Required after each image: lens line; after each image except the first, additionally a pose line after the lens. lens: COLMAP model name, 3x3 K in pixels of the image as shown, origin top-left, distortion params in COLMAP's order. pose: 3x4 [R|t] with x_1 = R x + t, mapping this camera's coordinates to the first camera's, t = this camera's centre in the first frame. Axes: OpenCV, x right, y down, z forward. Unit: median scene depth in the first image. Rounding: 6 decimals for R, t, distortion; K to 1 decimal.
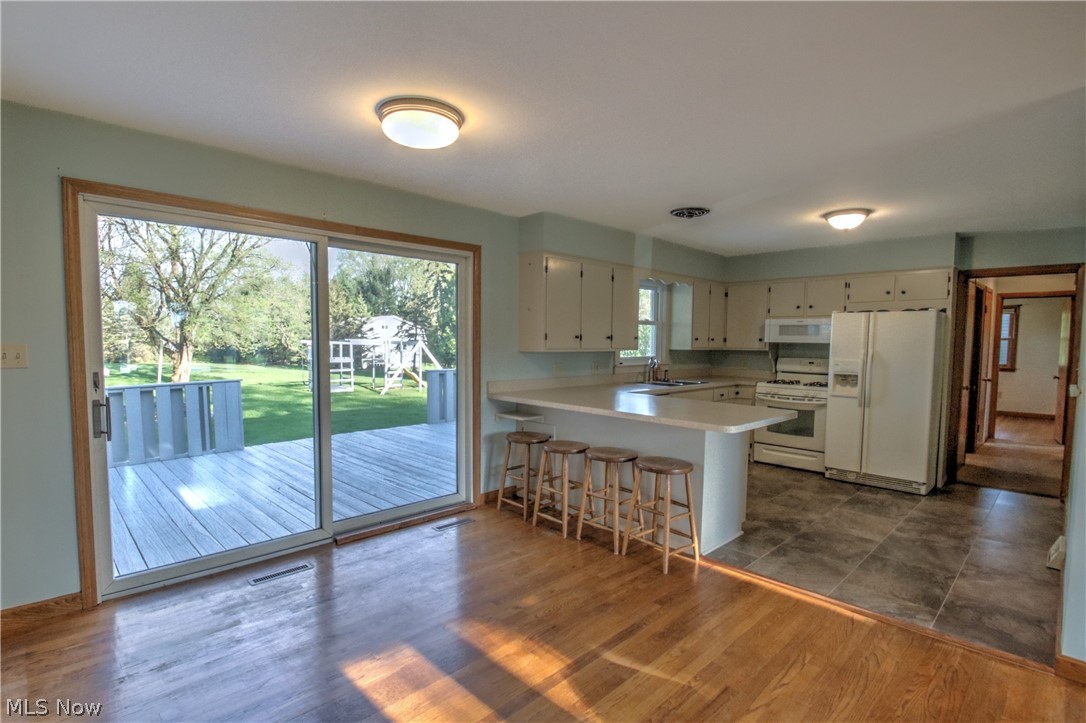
lens RADIAL K [[514.0, 0, 519.9], [0, 514.0, 373.4], [0, 0, 1]] dist [-0.008329, -0.003552]
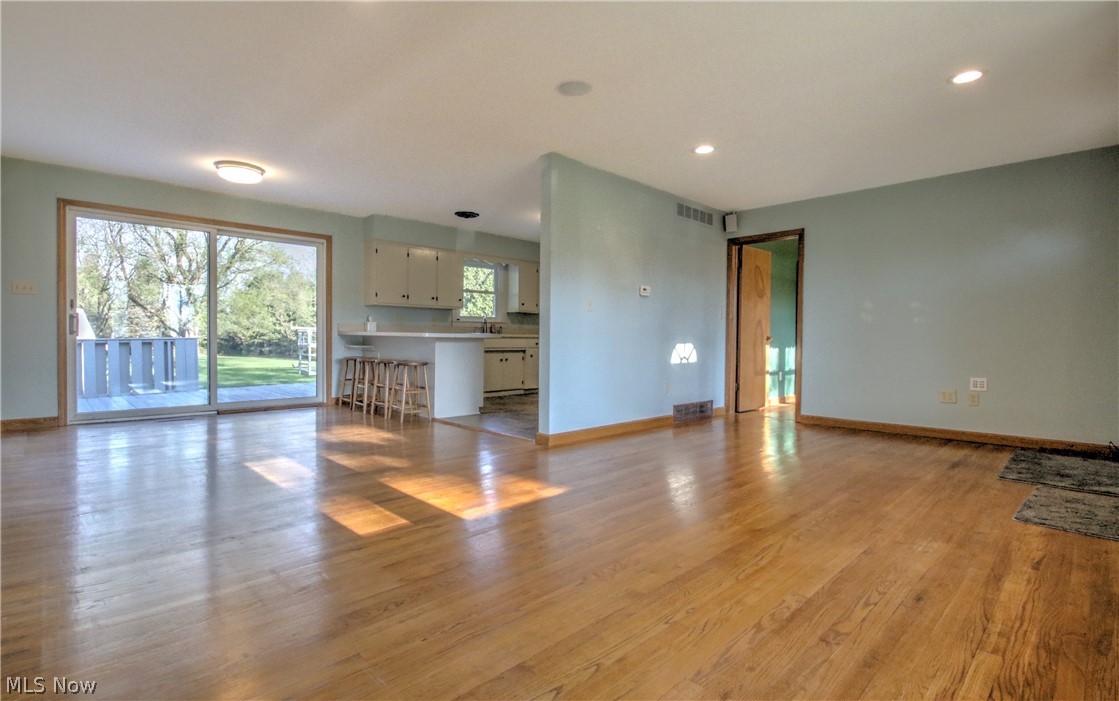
lens RADIAL K [[534.4, 0, 558.4], [0, 534.4, 348.4], [0, 0, 1]] dist [-0.011216, -0.000333]
pose [[0.999918, 0.000901, 0.012749, 0.593121], [-0.000281, 0.998820, -0.048569, 0.172165], [-0.012778, 0.048561, 0.998738, -0.609138]]
